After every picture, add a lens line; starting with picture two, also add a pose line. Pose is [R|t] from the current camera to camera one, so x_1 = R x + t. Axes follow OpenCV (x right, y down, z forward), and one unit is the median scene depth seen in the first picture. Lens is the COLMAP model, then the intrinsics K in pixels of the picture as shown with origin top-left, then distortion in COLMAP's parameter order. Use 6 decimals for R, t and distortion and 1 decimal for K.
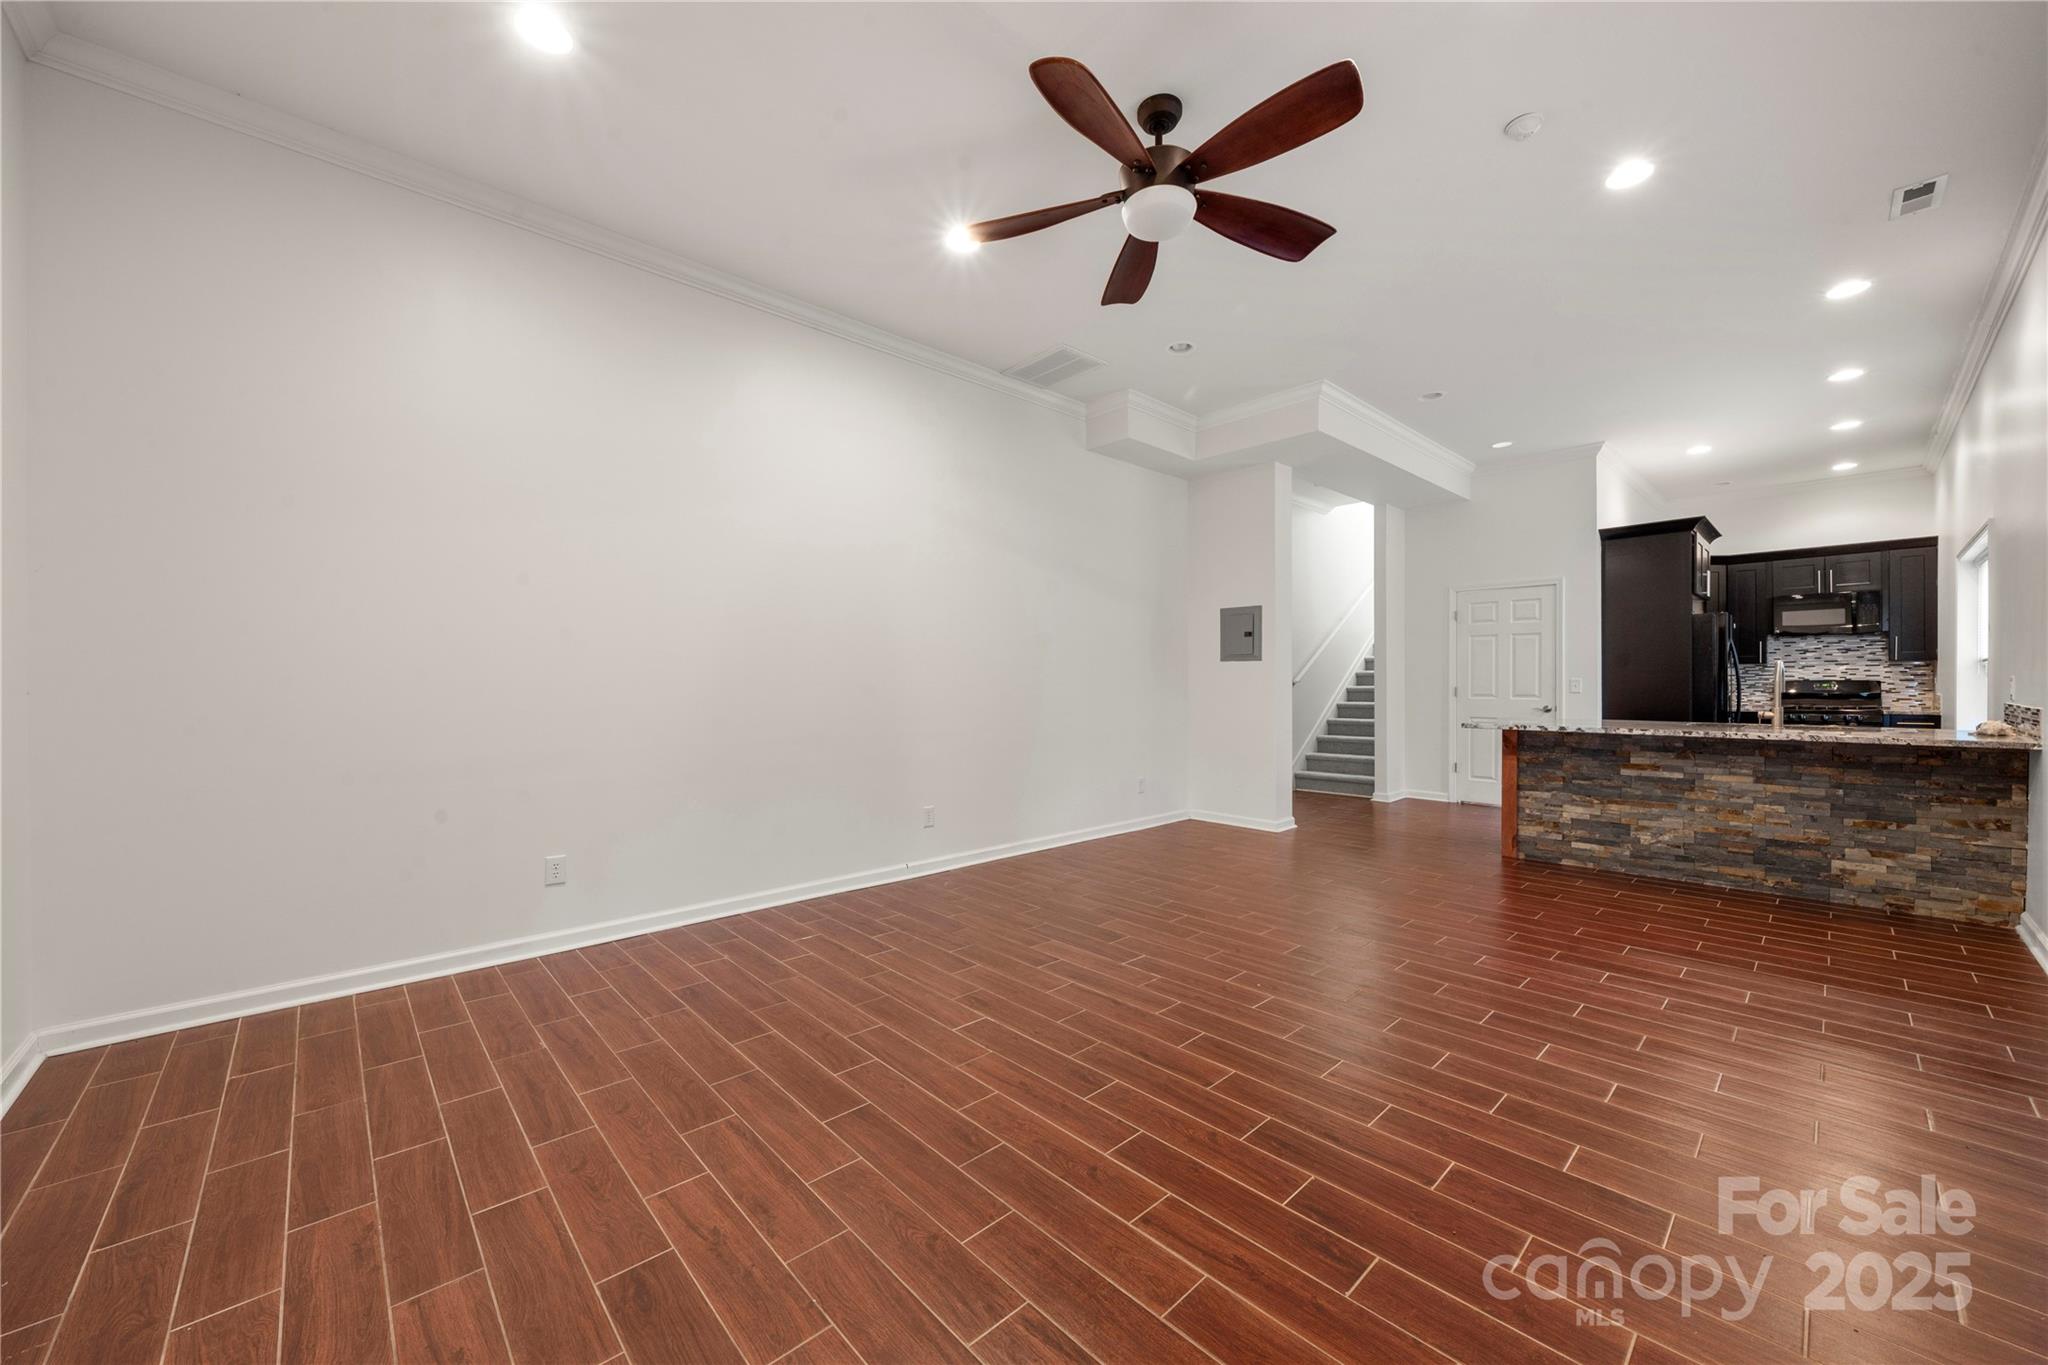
lens RADIAL K [[763.4, 0, 1023.0], [0, 763.4, 689.9], [0, 0, 1]] dist [0.000300, -0.000191]
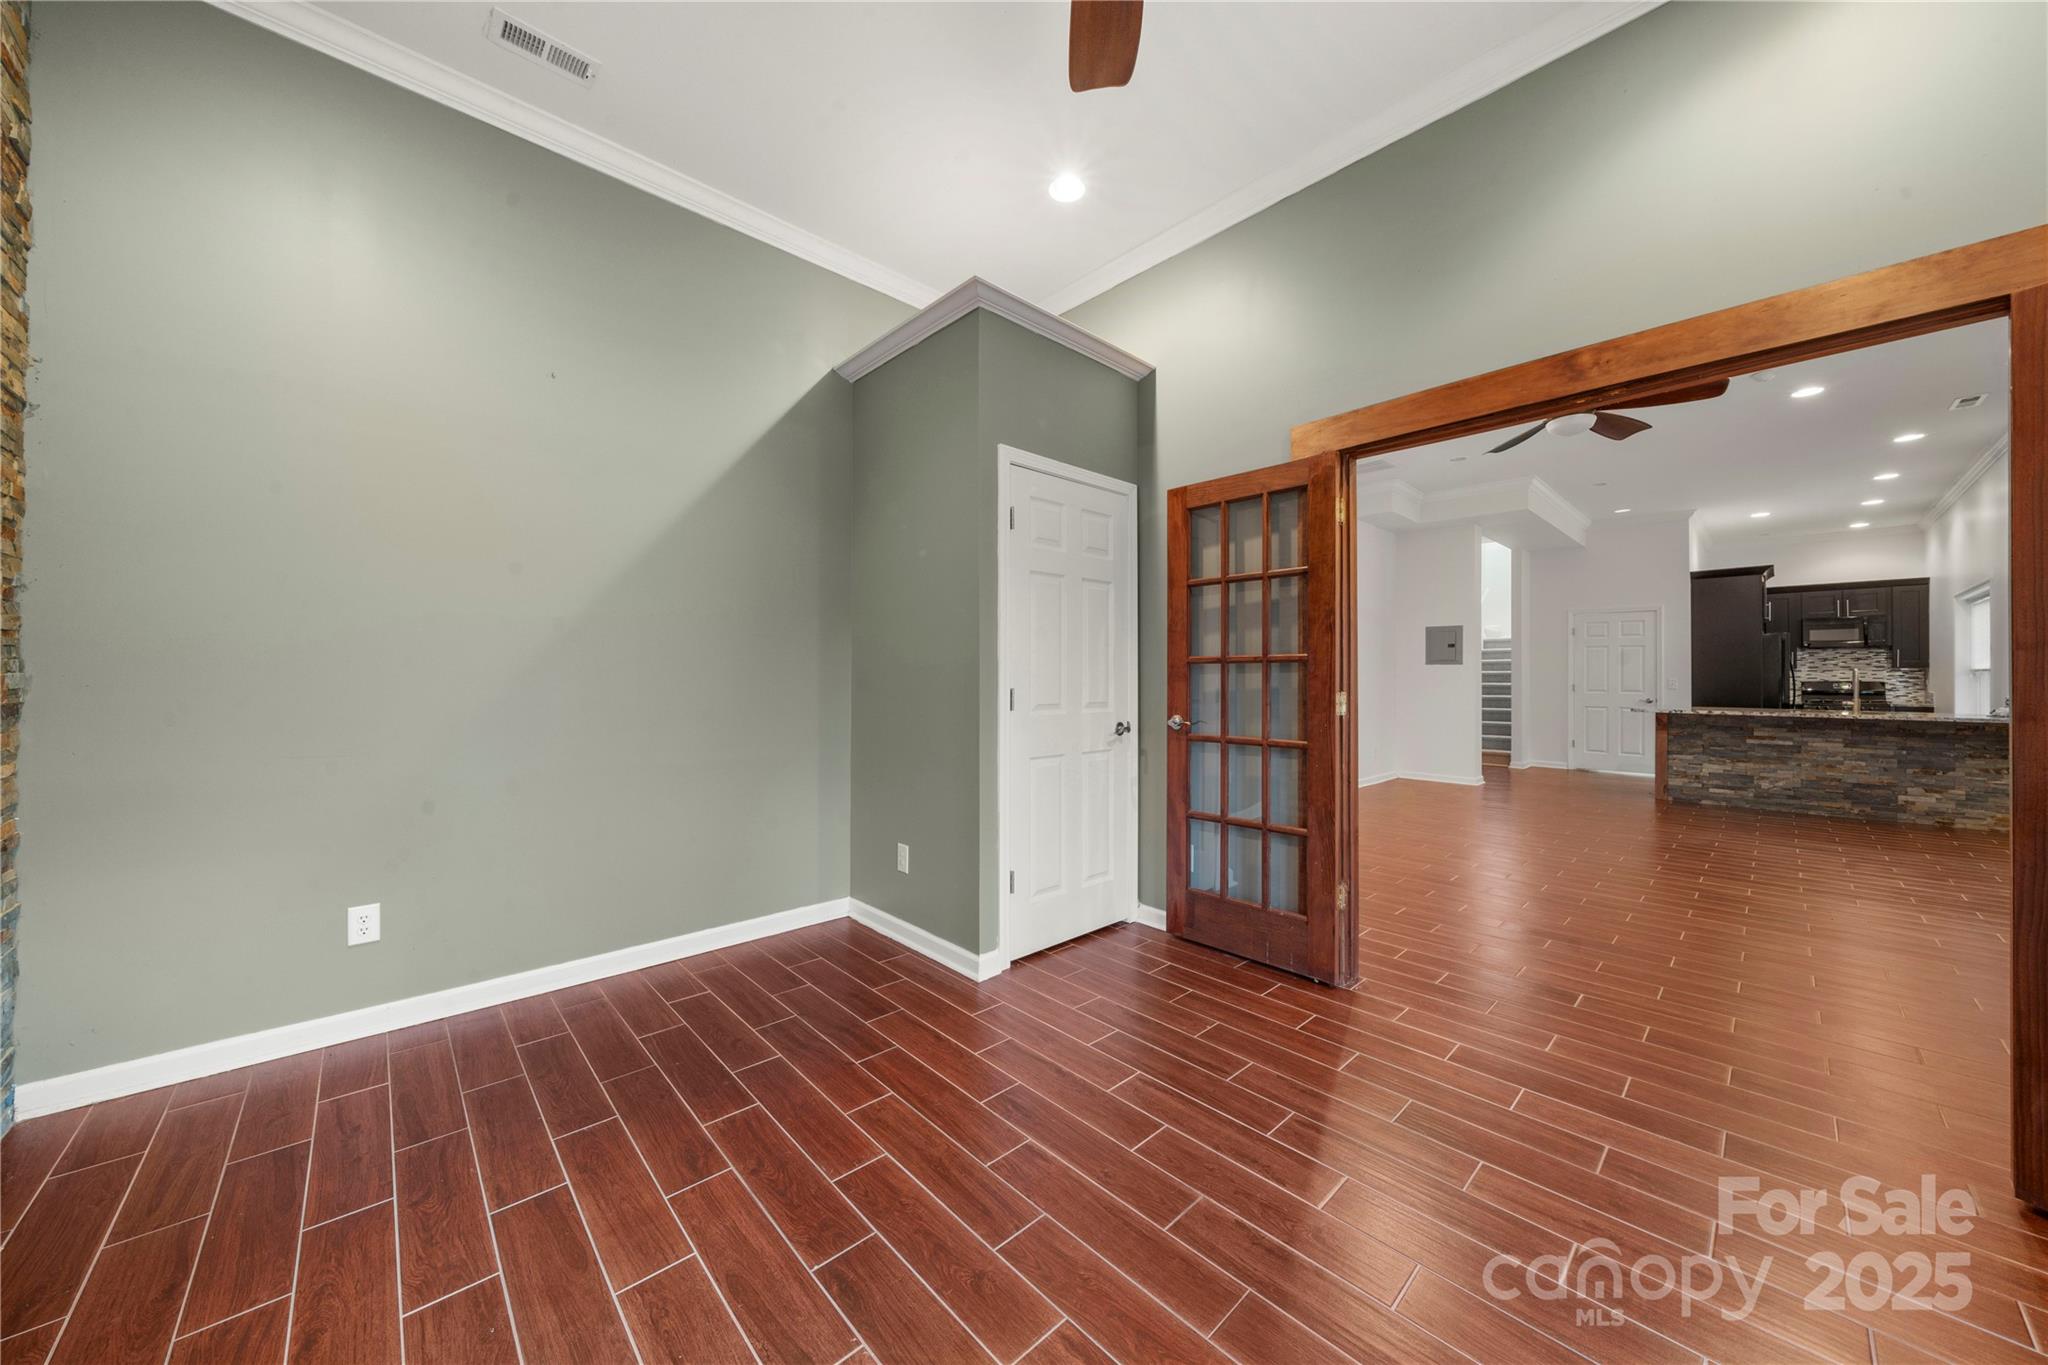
lens RADIAL K [[706.7, 0, 1019.9], [0, 706.7, 680.8], [0, 0, 1]] dist [-0.000102, 0.000059]
pose [[0.999963, 0.006361, 0.005712, -0.551698], [-0.006323, 0.999958, -0.006665, 0.005296], [-0.005754, 0.006629, 0.999961, -0.325045]]
